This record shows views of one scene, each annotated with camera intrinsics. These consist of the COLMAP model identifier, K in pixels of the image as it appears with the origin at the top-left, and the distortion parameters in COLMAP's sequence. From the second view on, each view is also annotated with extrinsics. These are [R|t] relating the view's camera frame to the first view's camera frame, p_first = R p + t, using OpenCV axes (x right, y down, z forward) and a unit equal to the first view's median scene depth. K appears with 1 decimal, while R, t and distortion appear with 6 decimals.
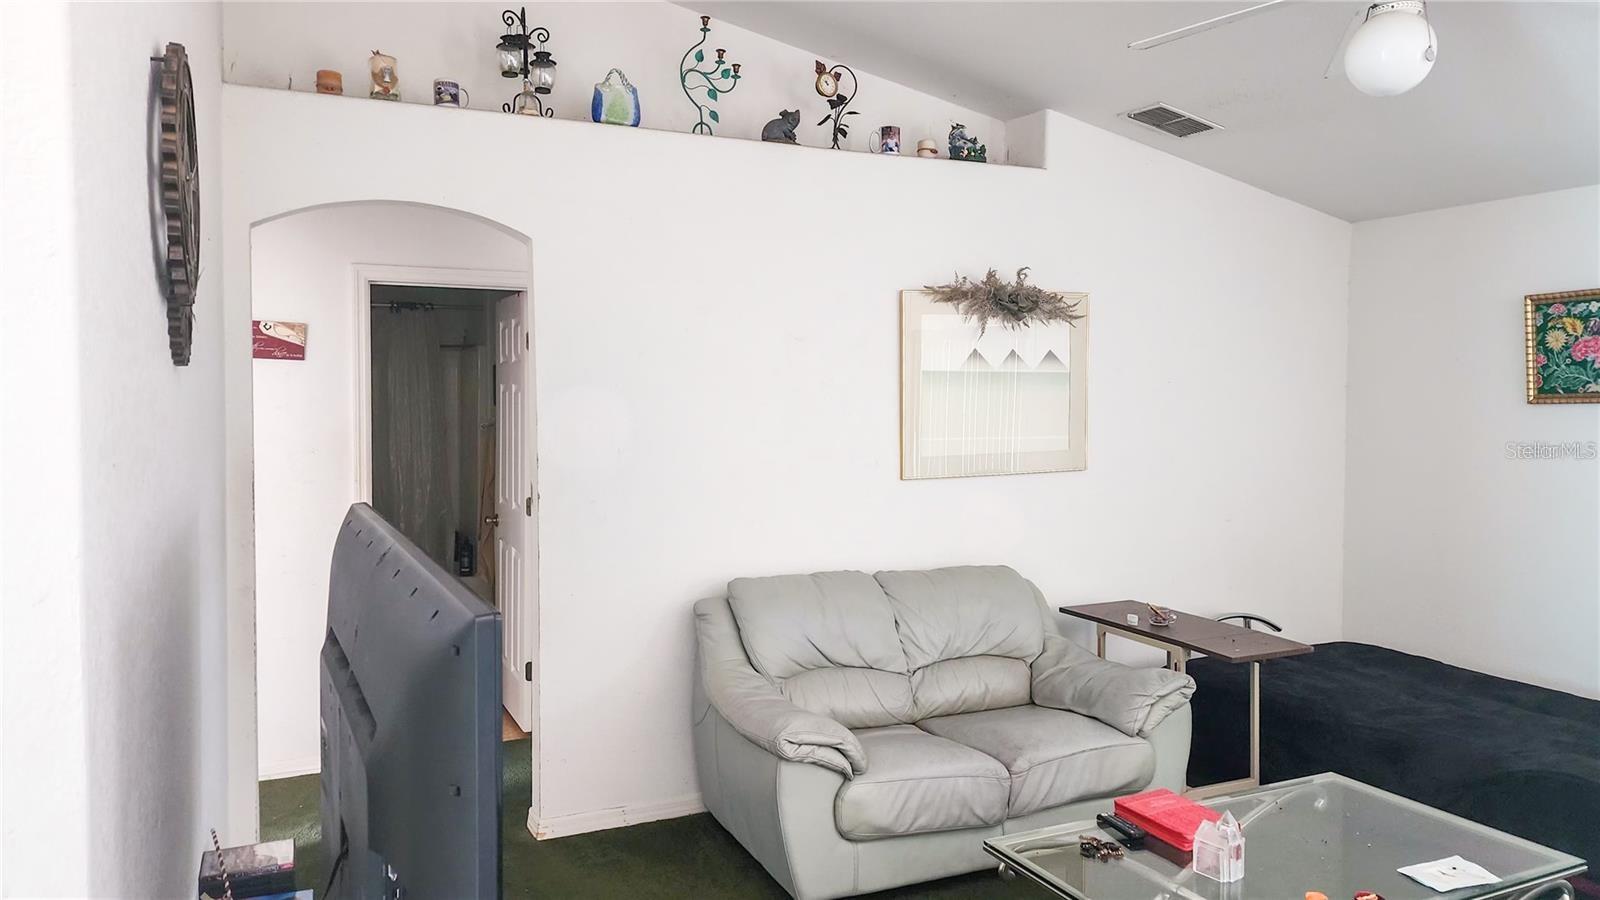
lens RADIAL K [[1121.7, 0, 832.1], [0, 1121.7, 411.4], [0, 0, 1]] dist [0.055327, -0.045497]
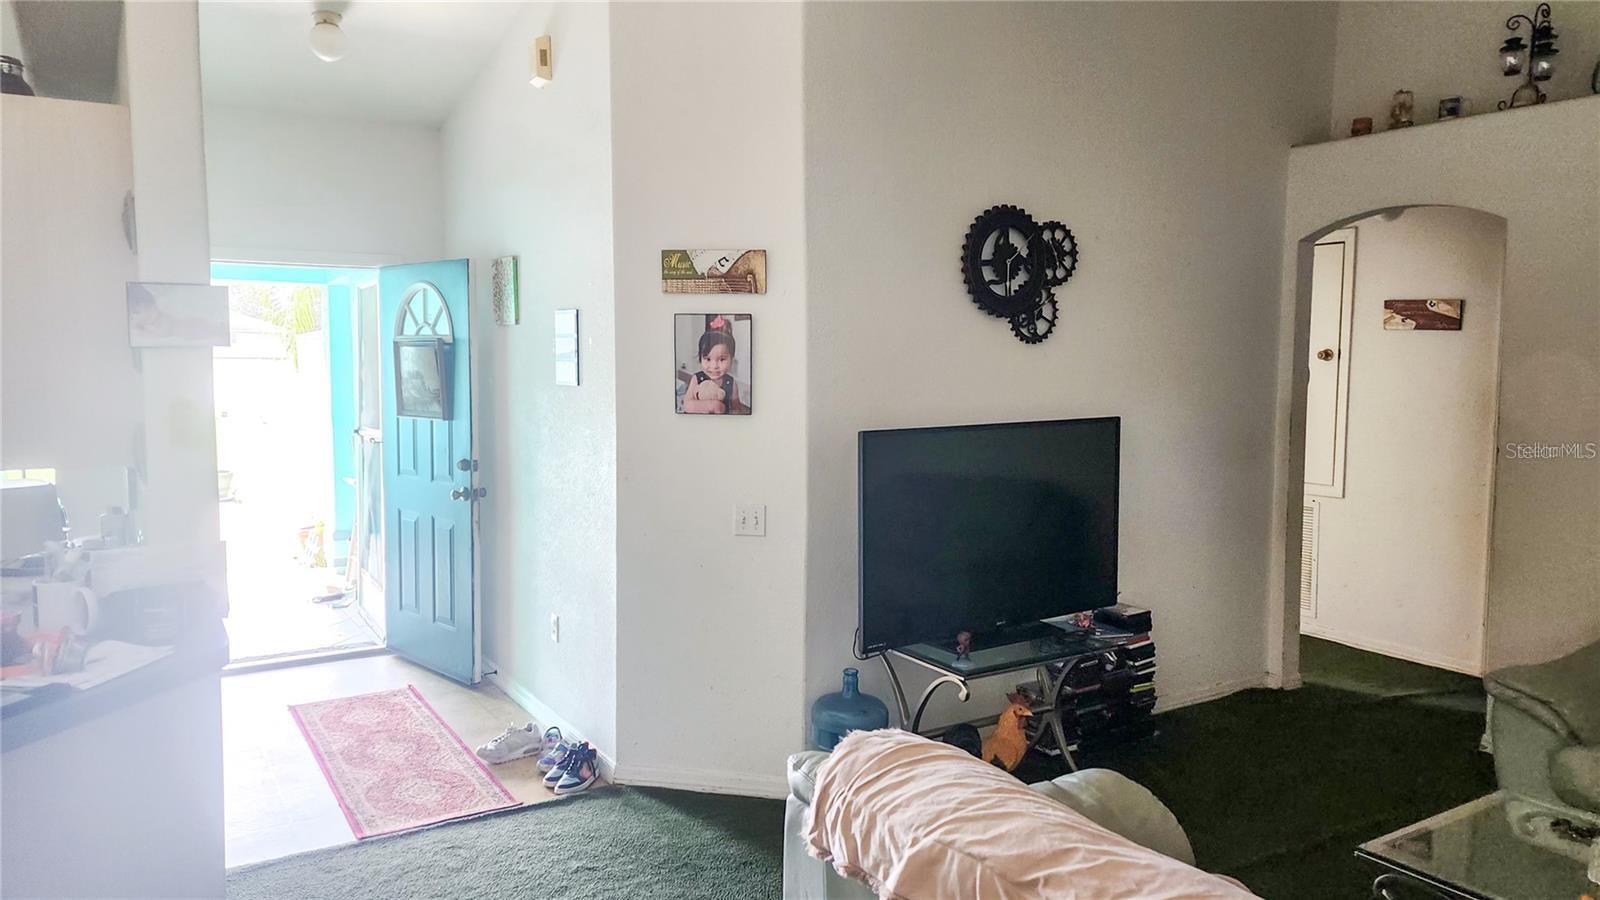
lens RADIAL K [[1121.7, 0, 802.9], [0, 1121.7, 439.7], [0, 0, 1]] dist [0.055327, -0.045497]
pose [[0.088170, 0.076511, -0.993163, 0.609964], [-0.029225, 0.996815, 0.074197, 0.002588], [0.995677, 0.022483, 0.090125, 0.150207]]
